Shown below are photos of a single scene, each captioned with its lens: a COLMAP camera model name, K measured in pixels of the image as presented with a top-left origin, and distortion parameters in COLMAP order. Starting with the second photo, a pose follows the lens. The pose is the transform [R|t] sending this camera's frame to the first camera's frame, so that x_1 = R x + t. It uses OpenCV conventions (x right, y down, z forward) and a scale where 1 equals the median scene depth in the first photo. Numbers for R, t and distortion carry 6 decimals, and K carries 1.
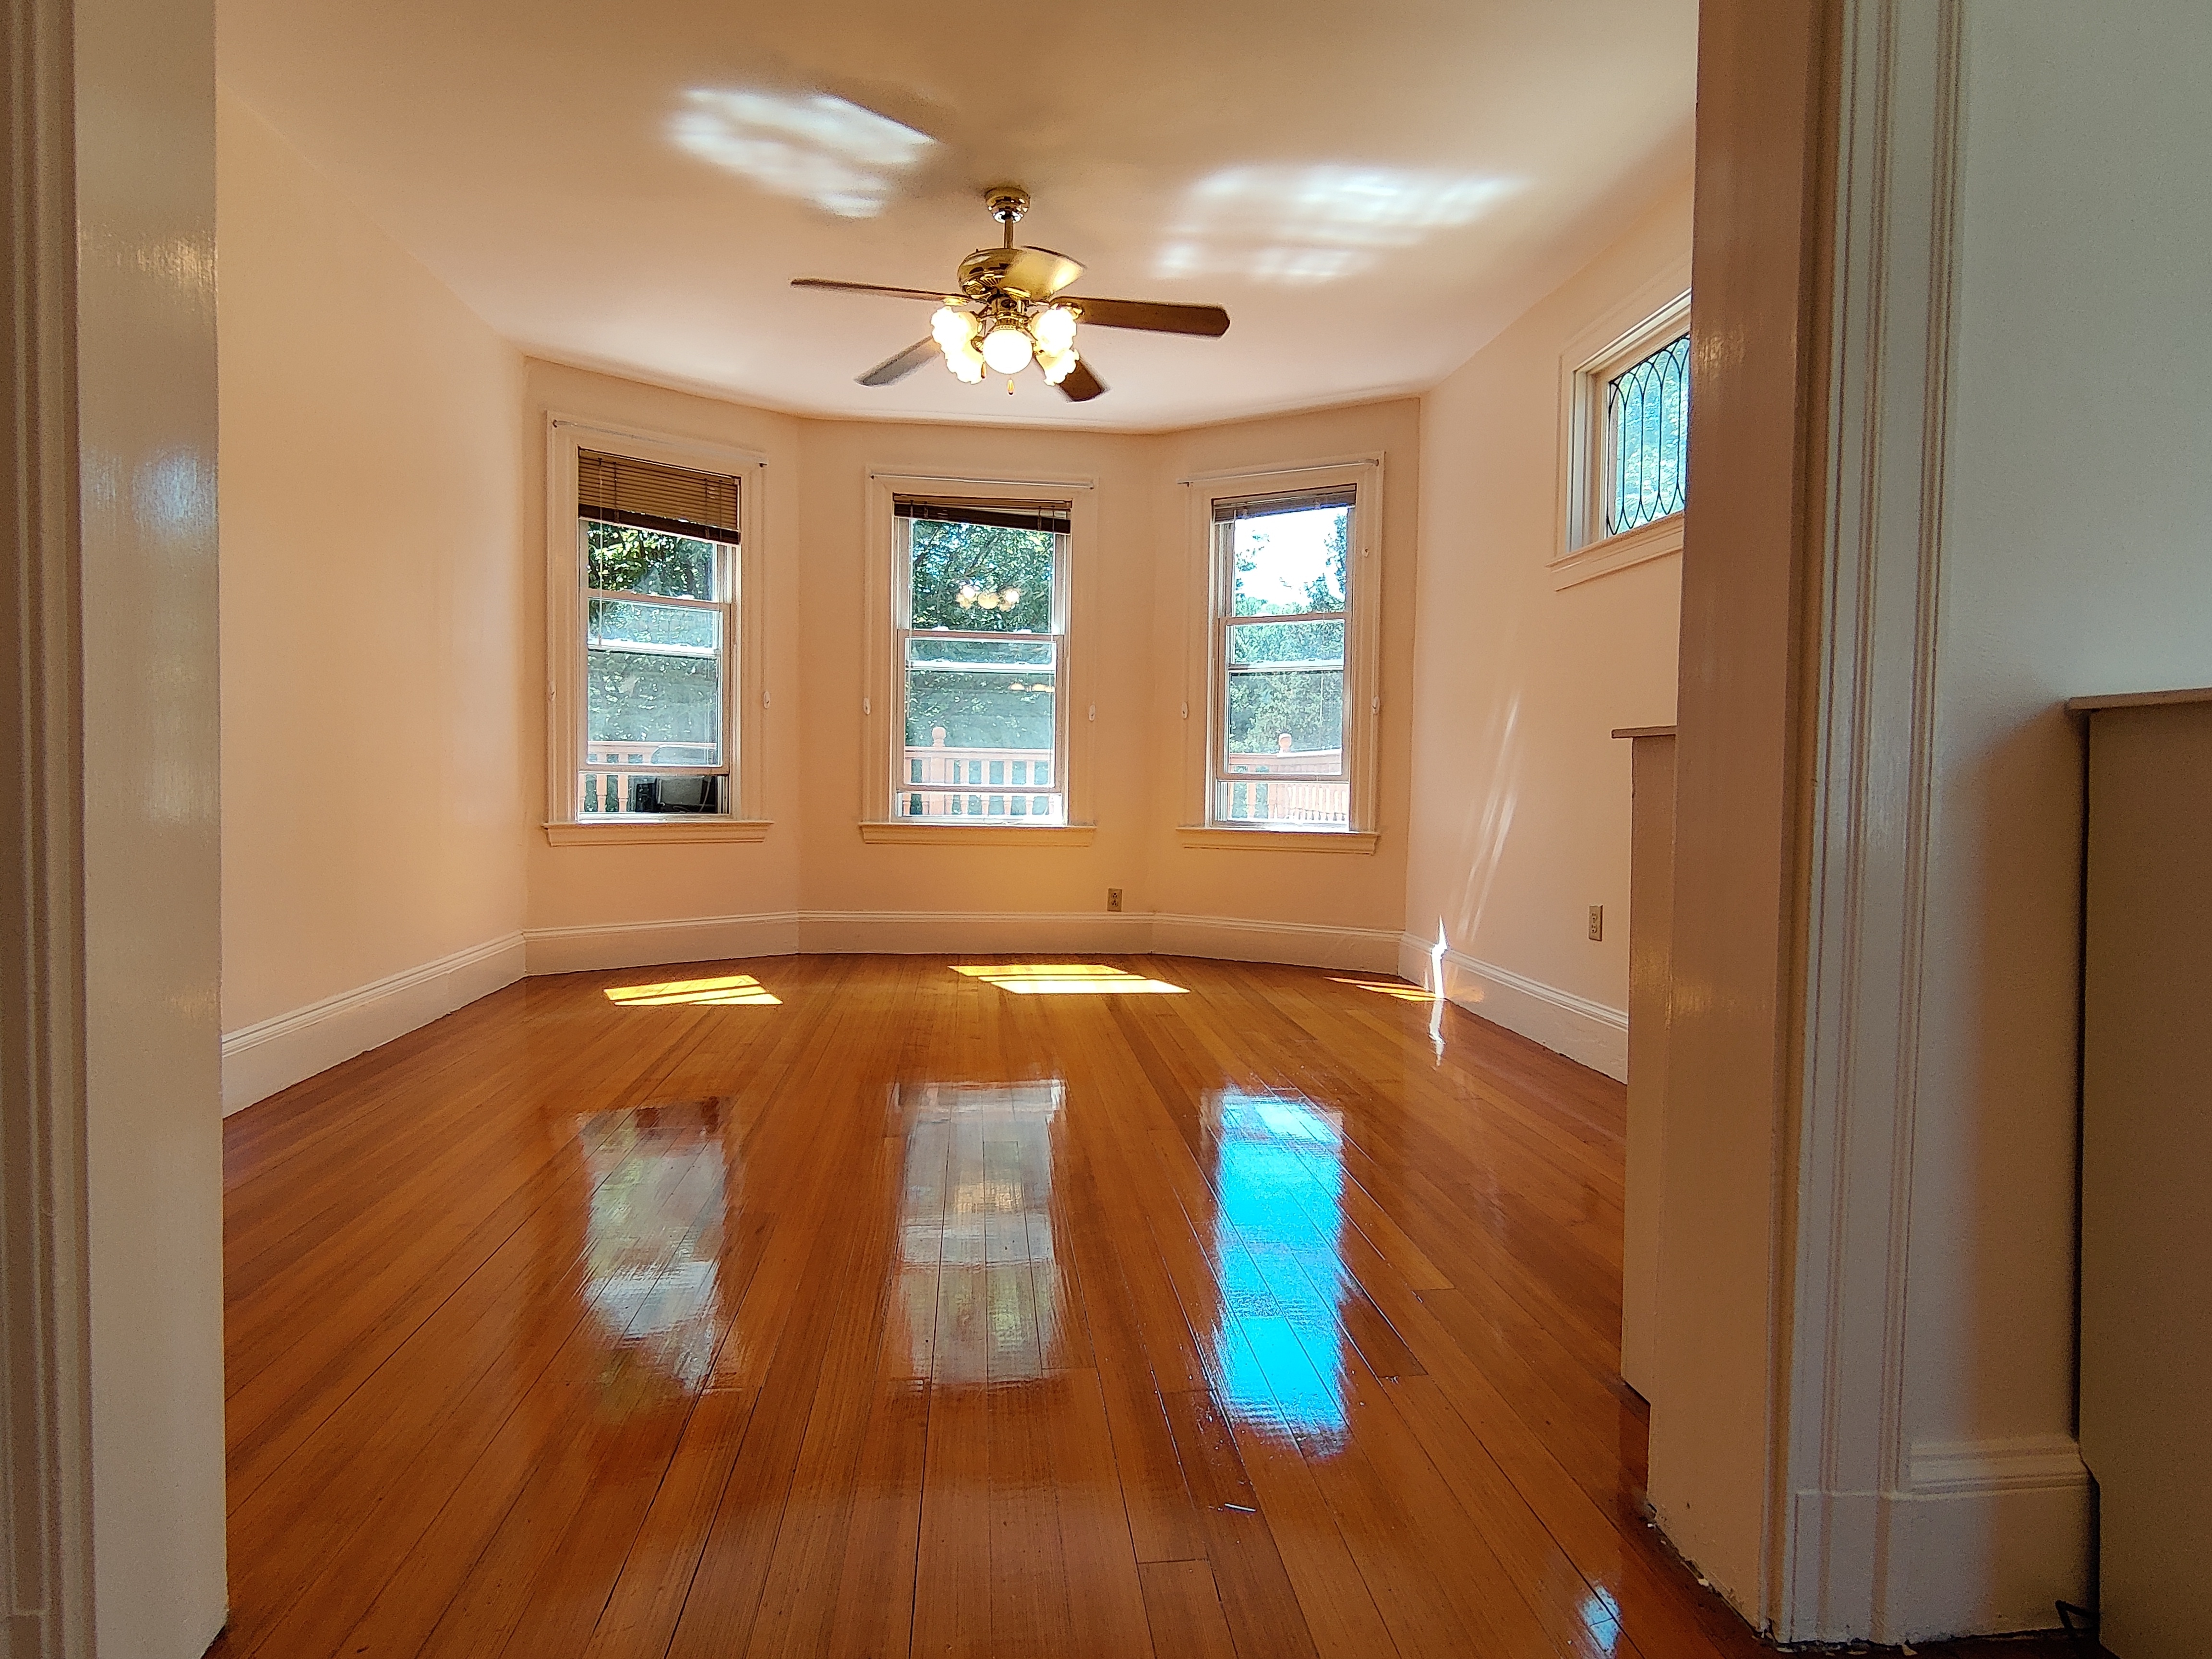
lens RADIAL K [[1094.1, 0, 1102.3], [0, 1094.1, 833.9], [0, 0, 1]] dist [0.000937, 0.000203]
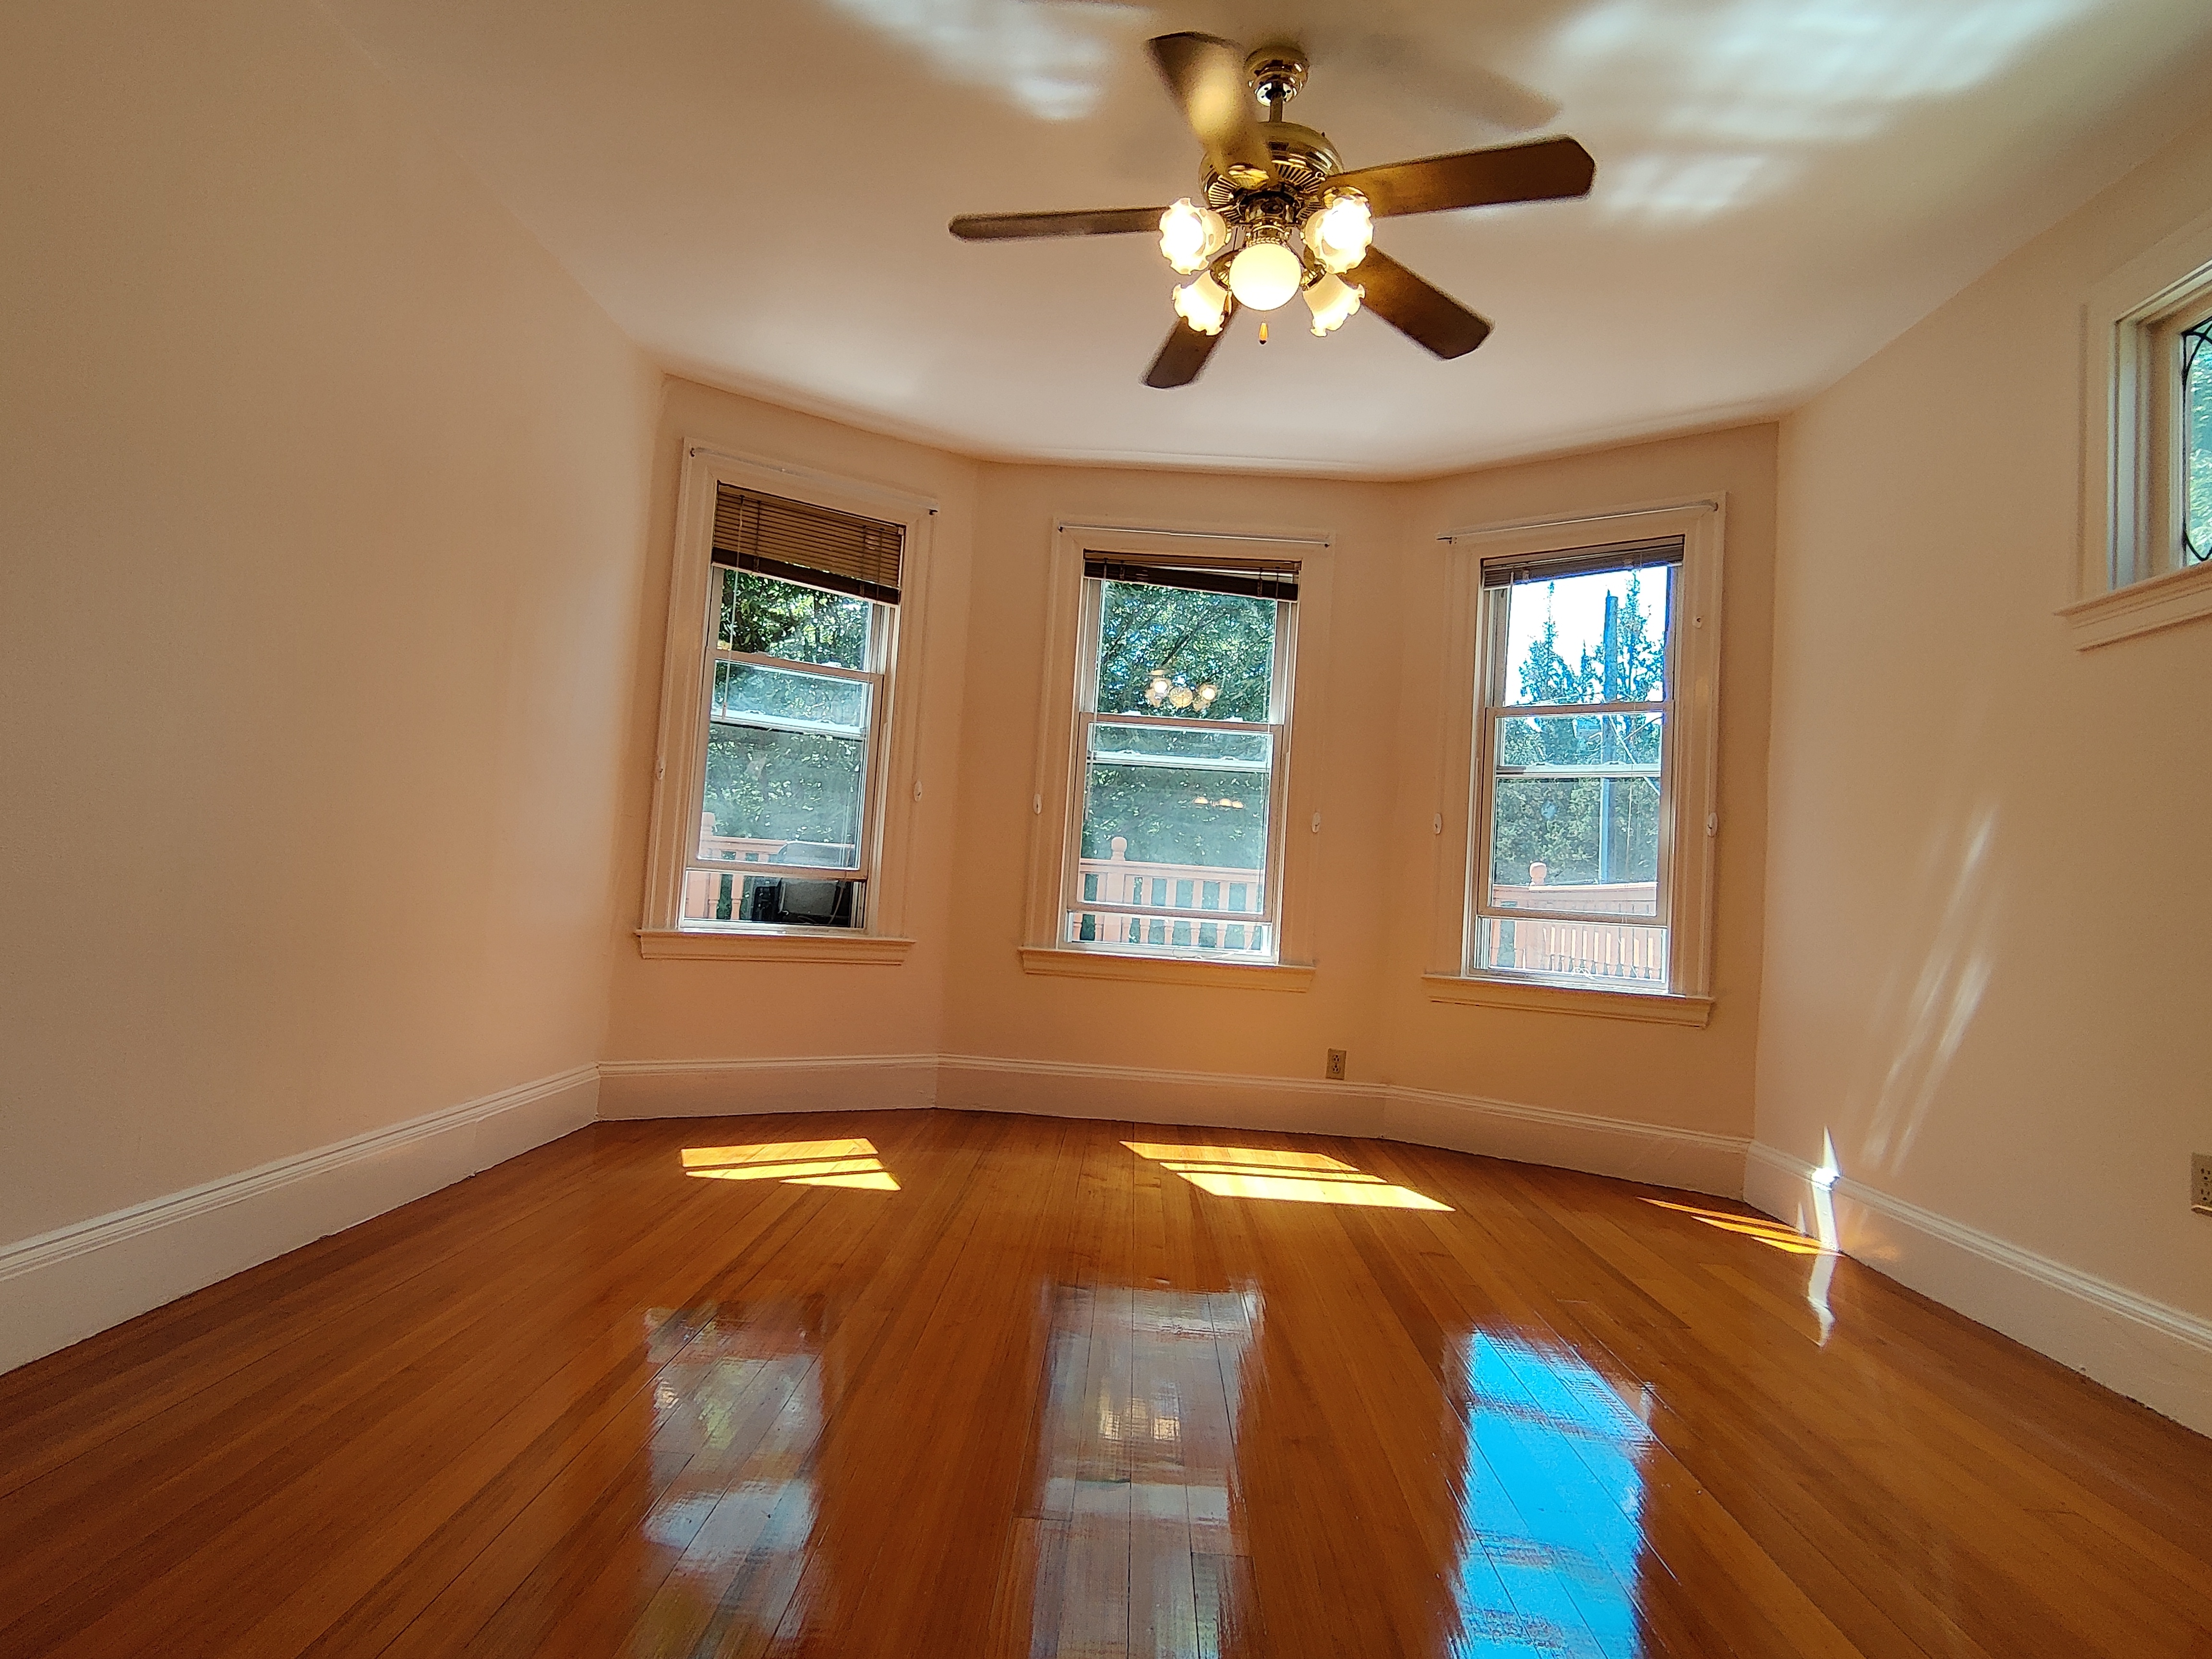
lens RADIAL K [[1205.4, 0, 1115.0], [0, 1205.4, 829.4], [0, 0, 1]] dist [-0.003582, 0.001656]
pose [[0.988390, 0.037048, -0.147350, -0.028662], [-0.053186, 0.992820, -0.107141, -0.005747], [0.142322, 0.113734, 0.983264, 0.145030]]
